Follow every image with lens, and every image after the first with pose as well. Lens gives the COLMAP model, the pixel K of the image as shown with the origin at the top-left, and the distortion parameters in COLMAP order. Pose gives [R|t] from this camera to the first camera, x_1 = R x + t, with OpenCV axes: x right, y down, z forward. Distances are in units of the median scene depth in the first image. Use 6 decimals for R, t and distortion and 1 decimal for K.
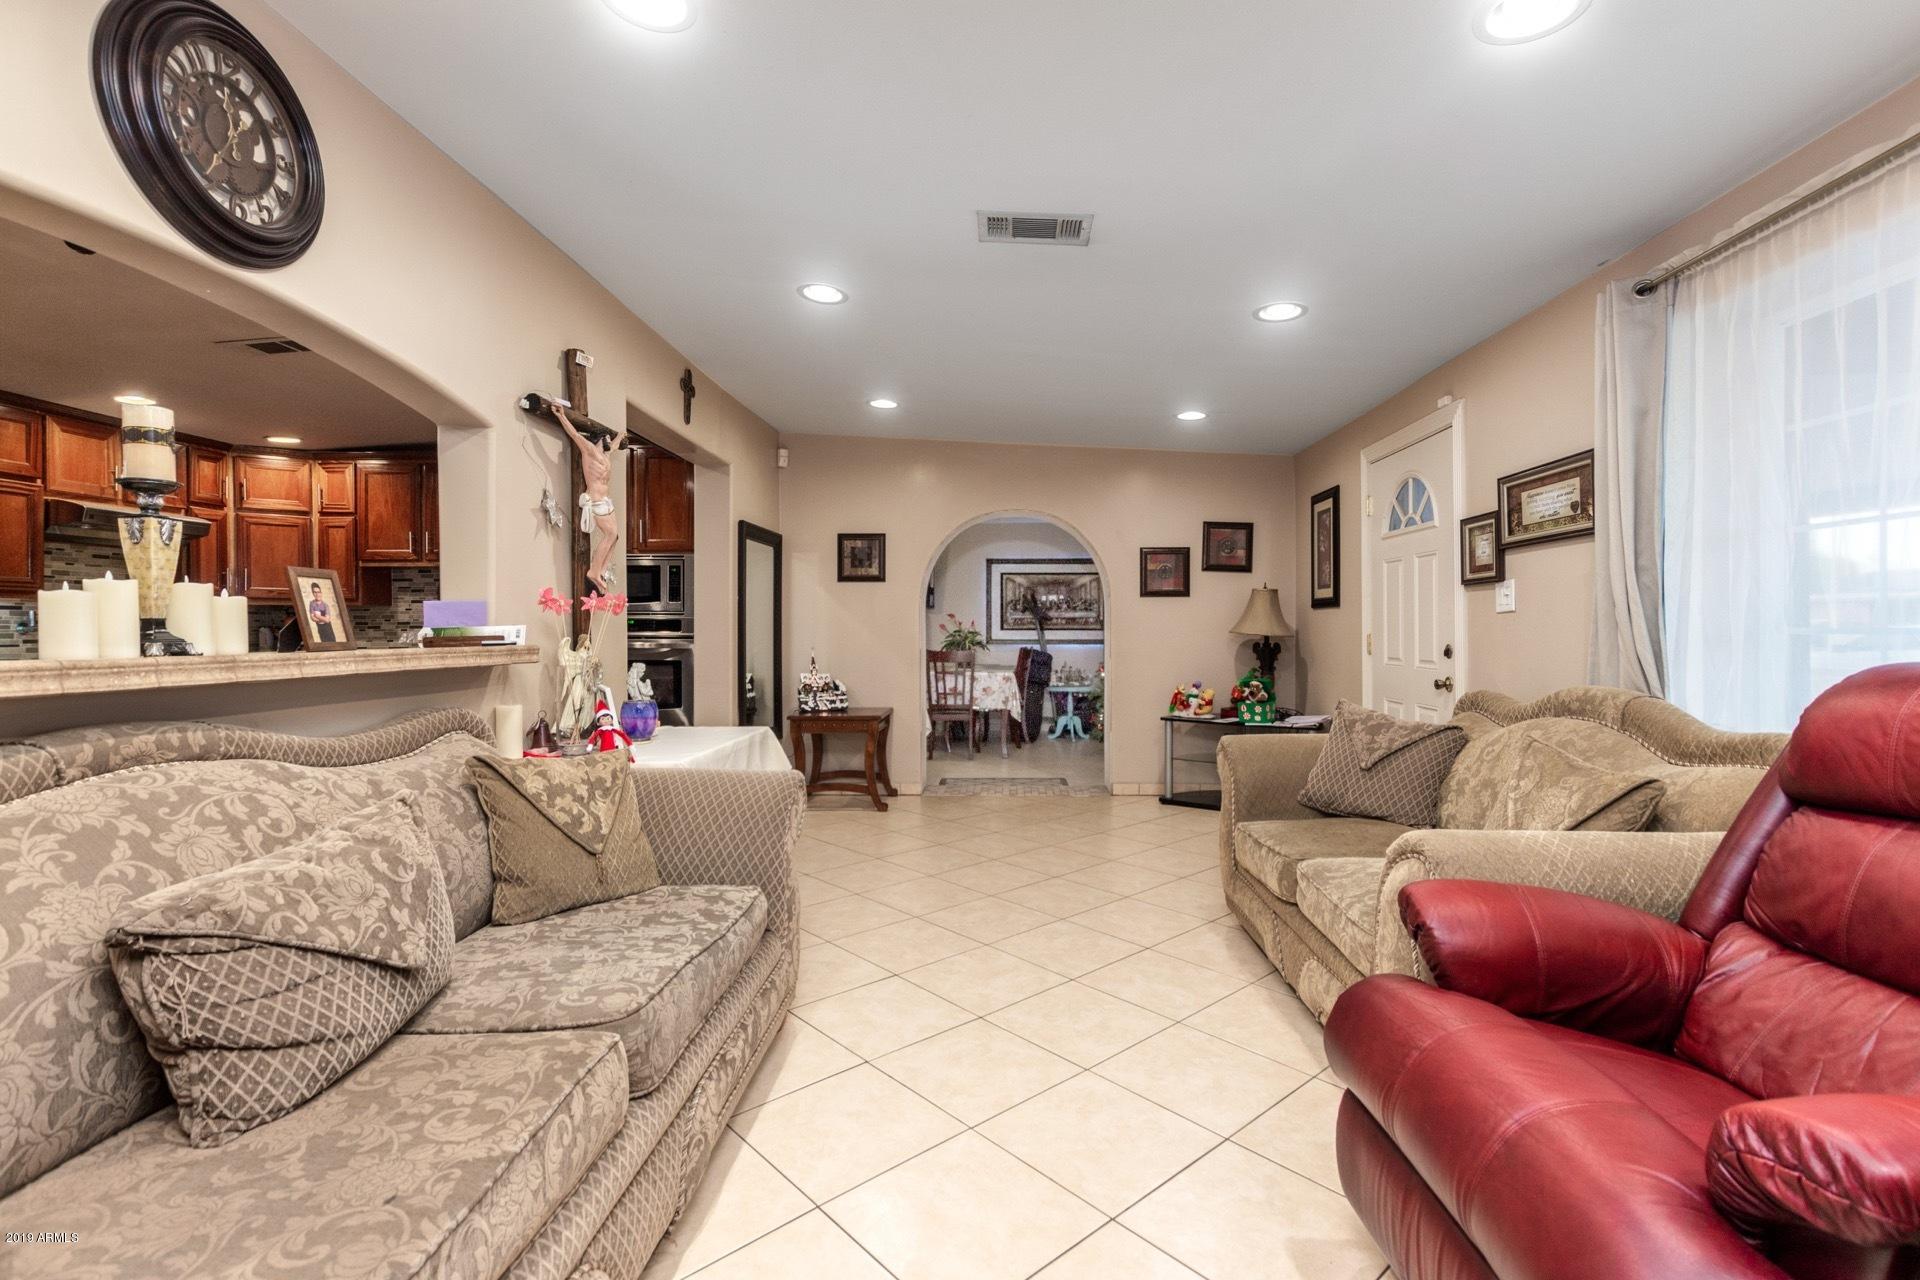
lens RADIAL K [[858.6, 0, 945.4], [0, 858.6, 626.4], [0, 0, 1]] dist [-0.001162, -0.000188]
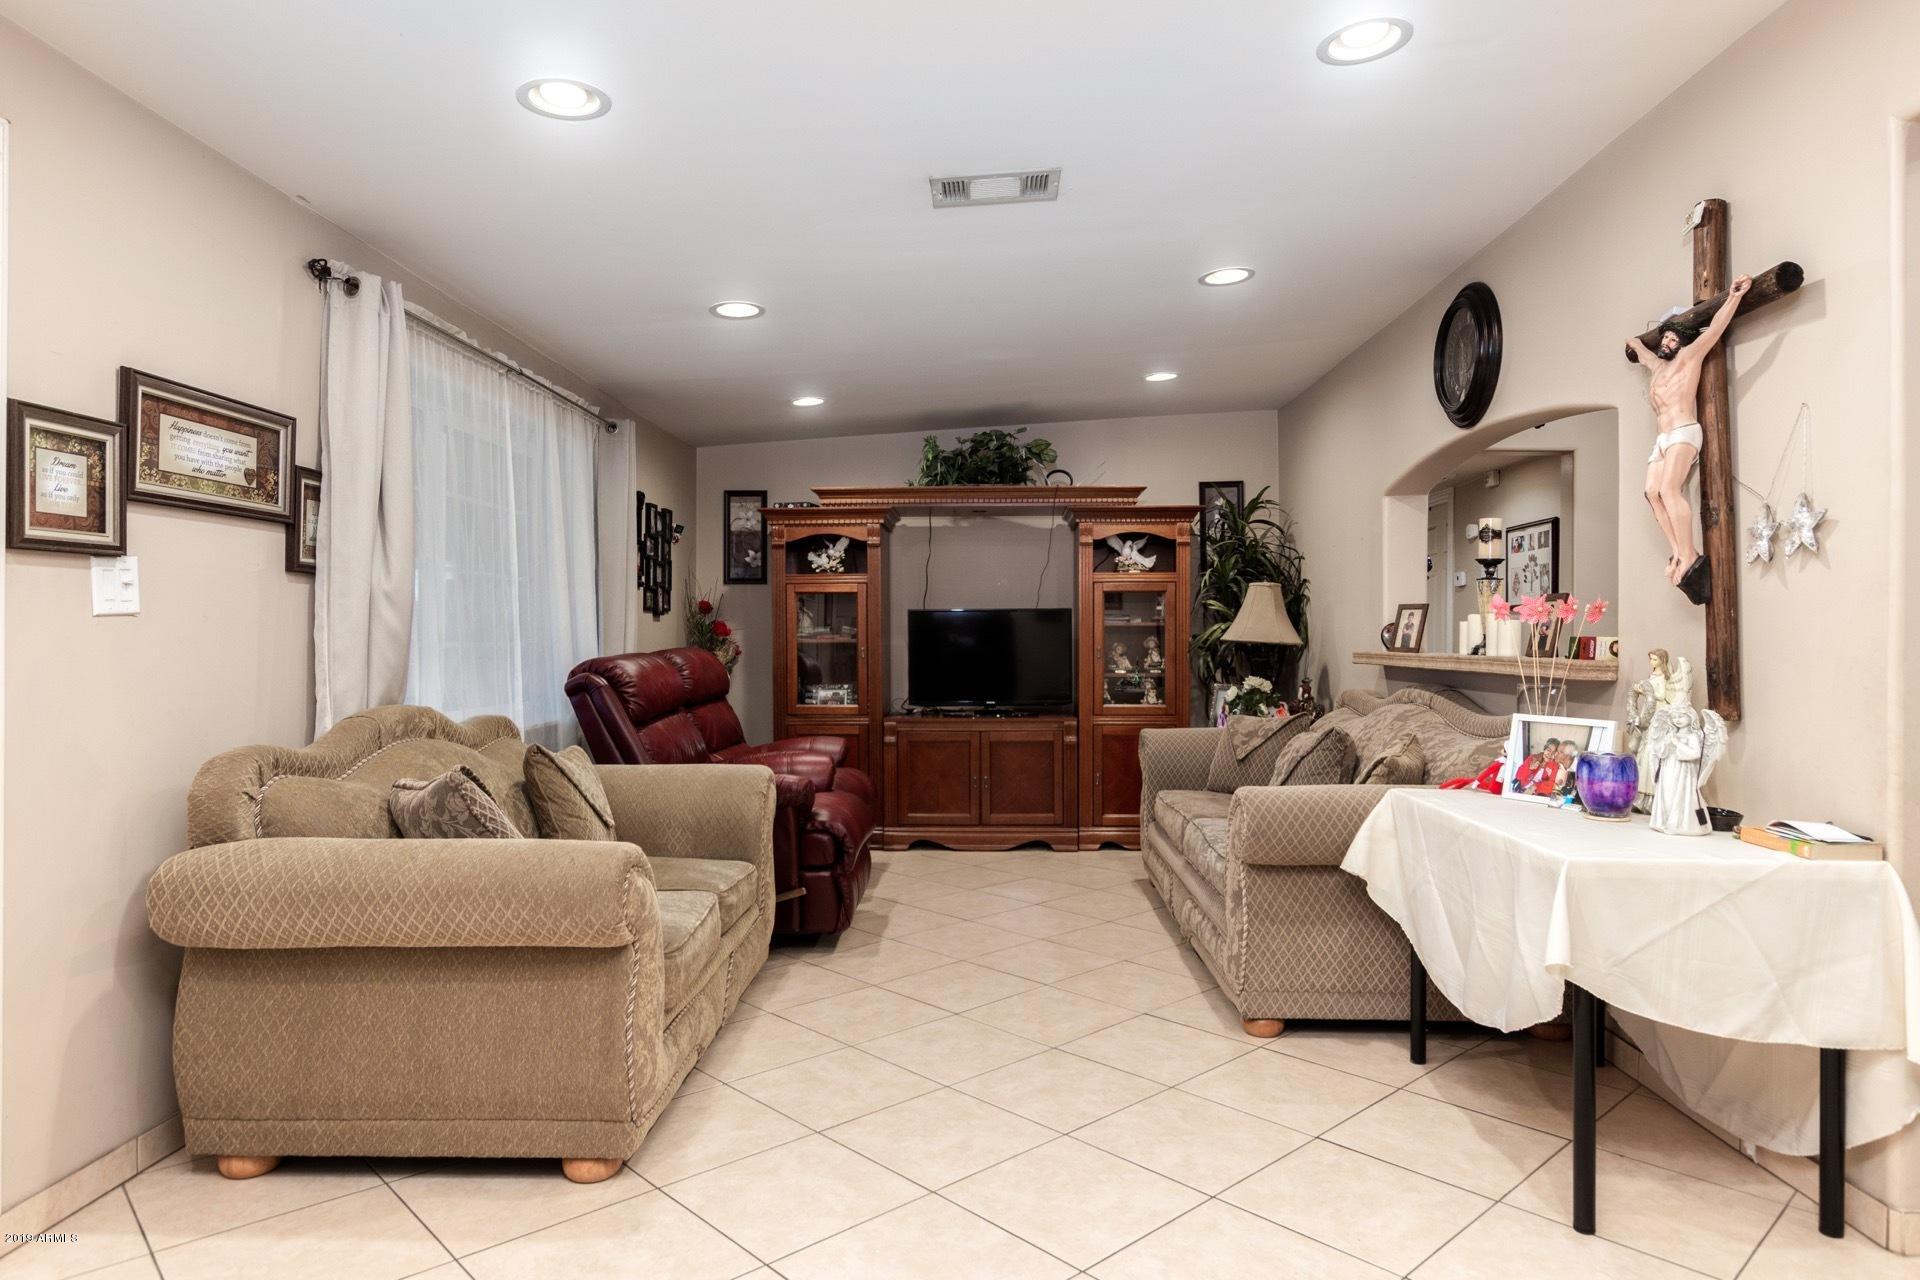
lens RADIAL K [[1149.4, 0, 966.1], [0, 1149.4, 640.5], [0, 0, 1]] dist [0.005113, 0.000065]
pose [[-0.998945, 0.002730, -0.045839, 0.163274], [0.002742, 0.999996, -0.000204, 0.001240], [0.045838, -0.000329, -0.998949, 1.887739]]
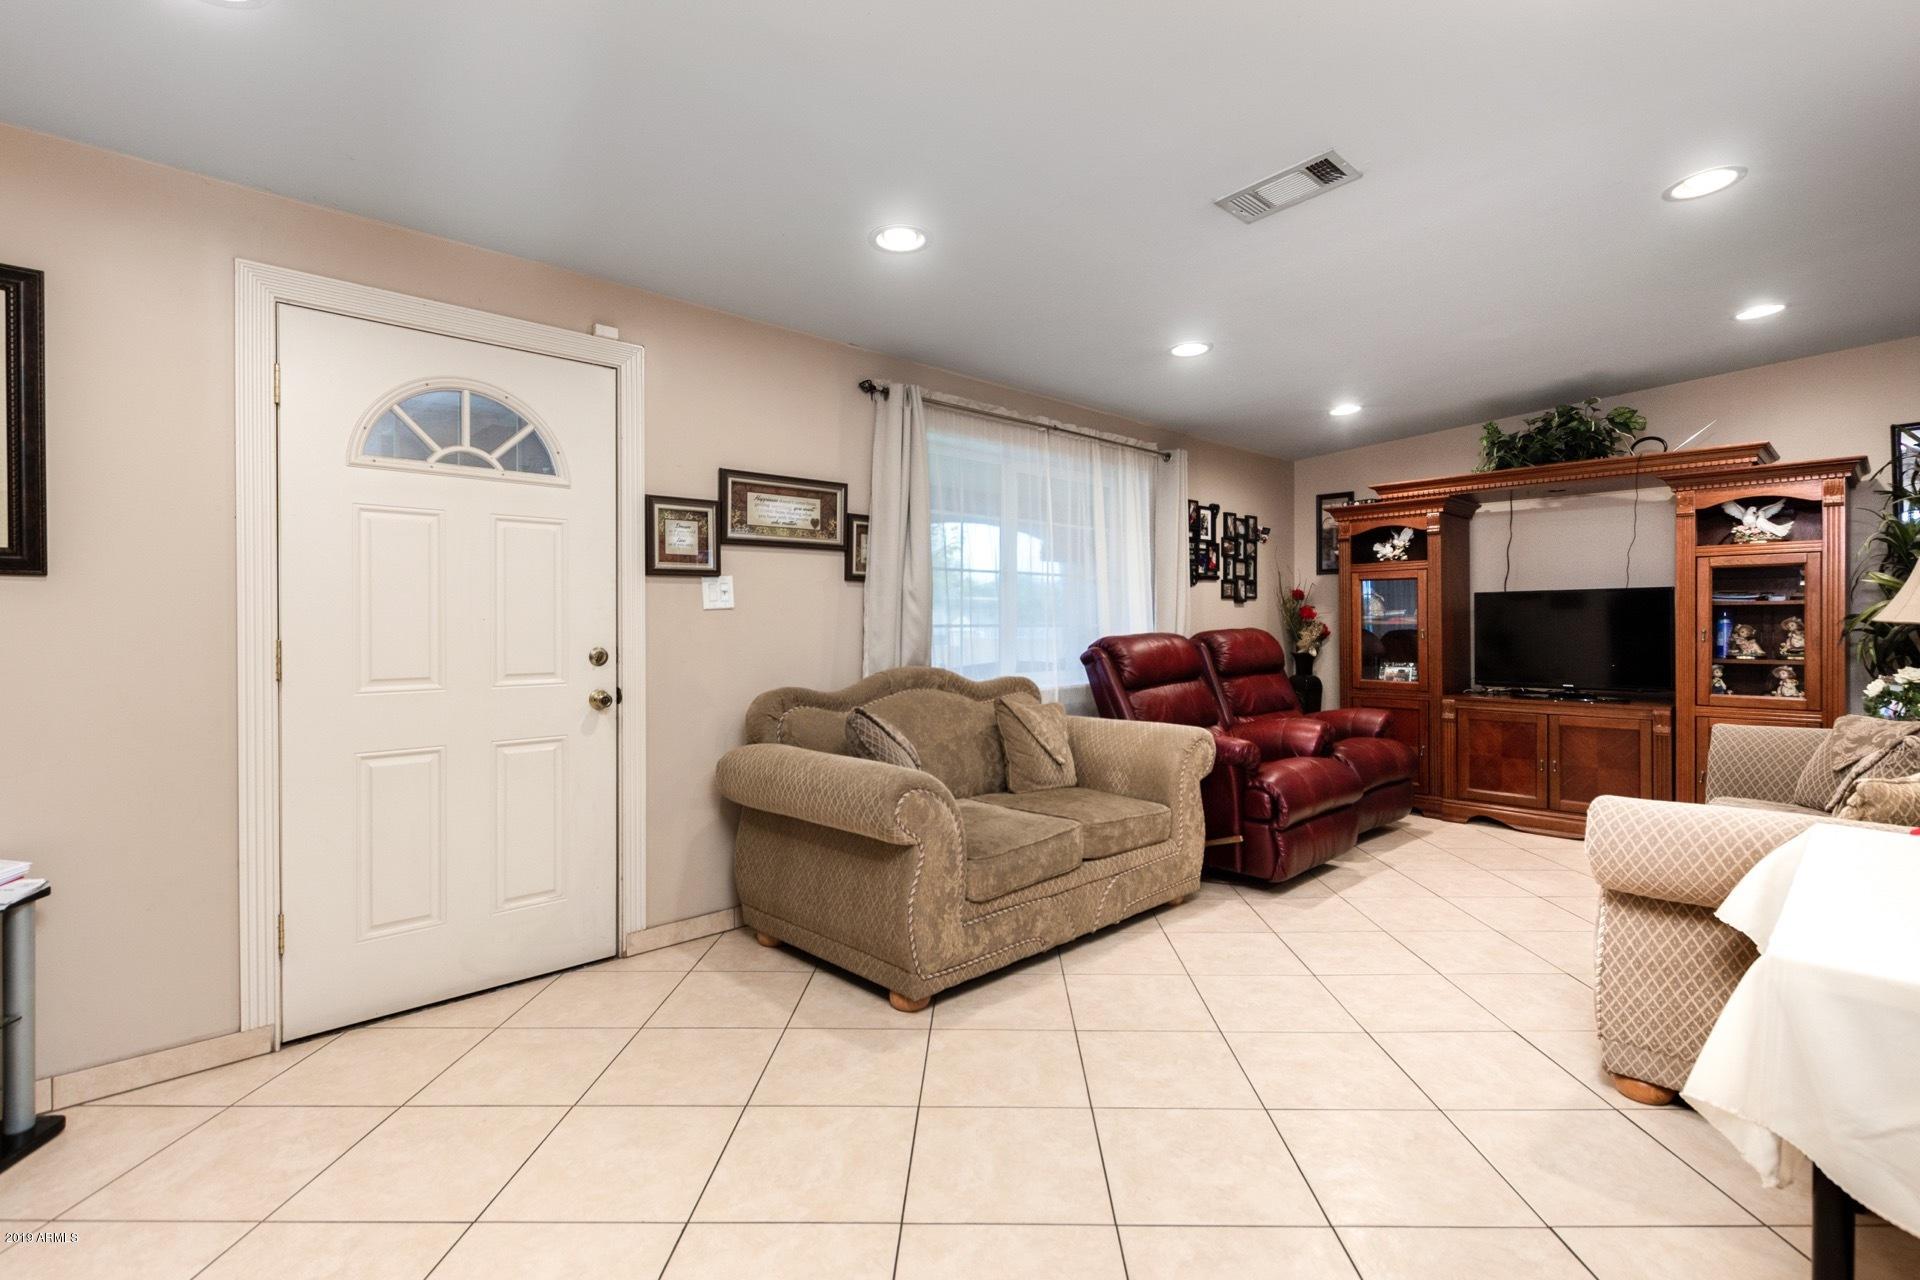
lens RADIAL K [[895.7, 0, 988.8], [0, 895.7, 628.4], [0, 0, 1]] dist [0.005758, -0.000004]
pose [[-0.755106, 0.000003, 0.655603, -0.245877], [0.003596, 0.999985, 0.004137, 0.001717], [-0.655593, 0.005481, -0.755095, 1.678586]]
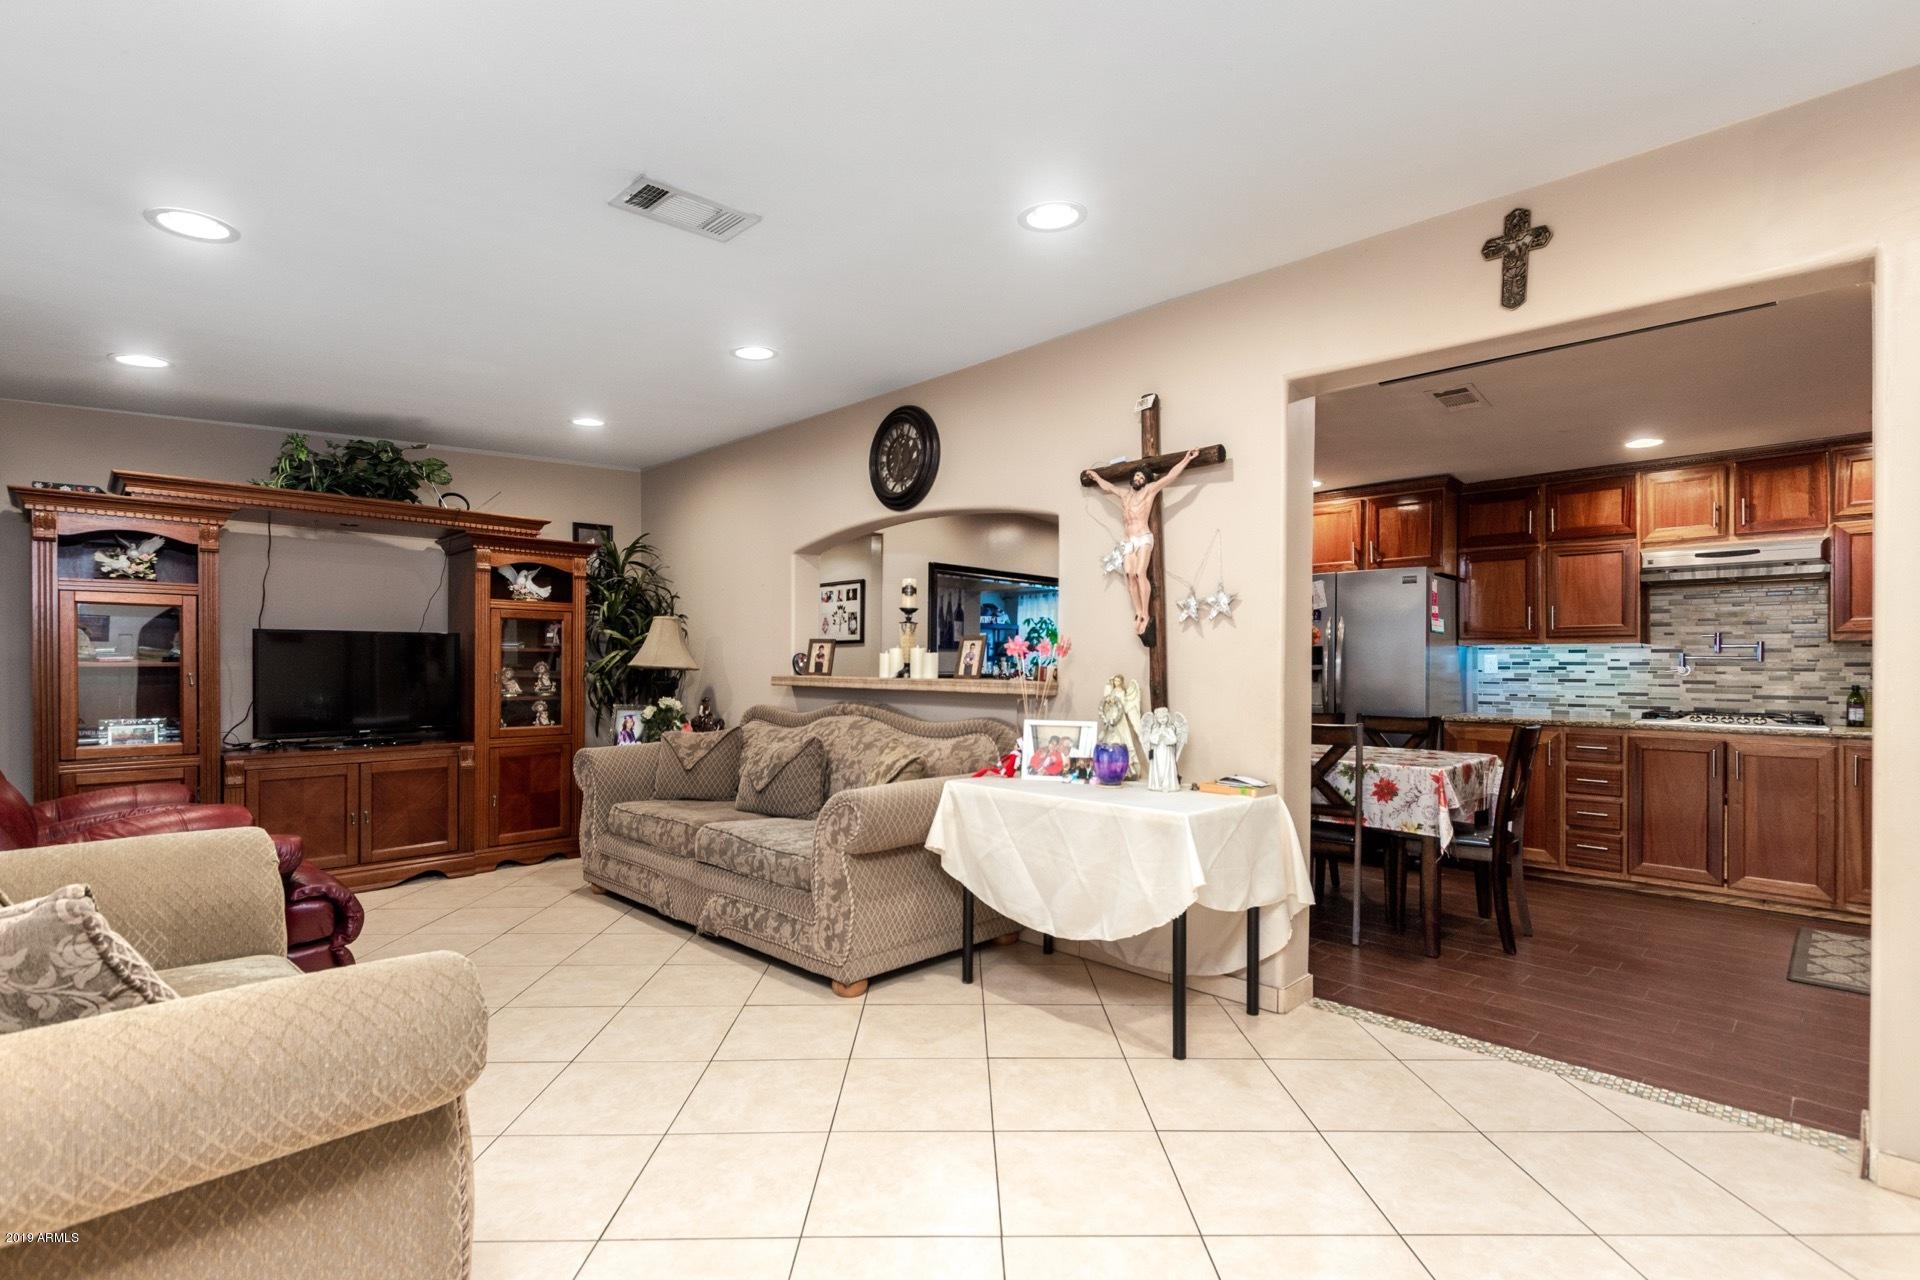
lens RADIAL K [[895.7, 0, 972.6], [0, 895.7, 665.6], [0, 0, 1]] dist [0.005758, -0.000004]
pose [[-0.639049, -0.000518, -0.769165, 0.537718], [-0.002765, 0.999995, 0.001623, -0.002990], [0.769161, 0.003164, -0.639048, 1.568777]]
